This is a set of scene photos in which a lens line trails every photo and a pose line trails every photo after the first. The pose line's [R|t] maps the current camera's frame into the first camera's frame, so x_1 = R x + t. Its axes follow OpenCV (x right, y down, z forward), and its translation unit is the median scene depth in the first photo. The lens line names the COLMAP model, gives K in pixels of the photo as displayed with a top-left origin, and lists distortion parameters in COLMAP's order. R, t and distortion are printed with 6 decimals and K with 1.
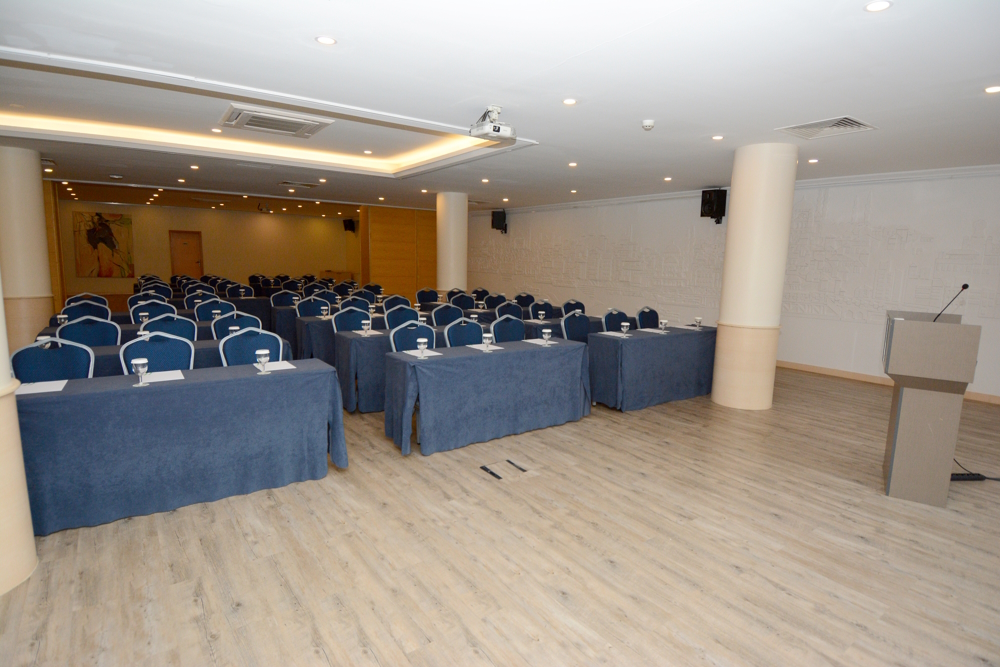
lens RADIAL K [[523.0, 0, 517.0], [0, 523.0, 329.9], [0, 0, 1]] dist [0.051893, -0.059318]
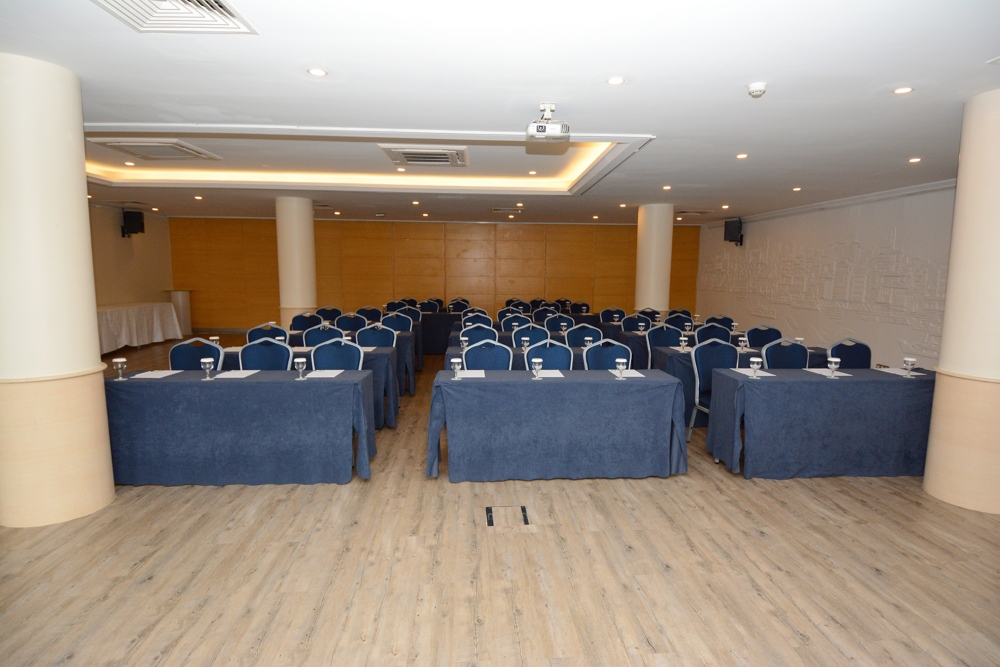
lens RADIAL K [[523.0, 0, 517.0], [0, 523.0, 329.9], [0, 0, 1]] dist [0.051893, -0.059318]
pose [[0.847126, 0.043696, -0.529593, 0.412221], [-0.062041, 0.997930, -0.016903, -0.026342], [0.527758, 0.047176, 0.848083, 0.241892]]
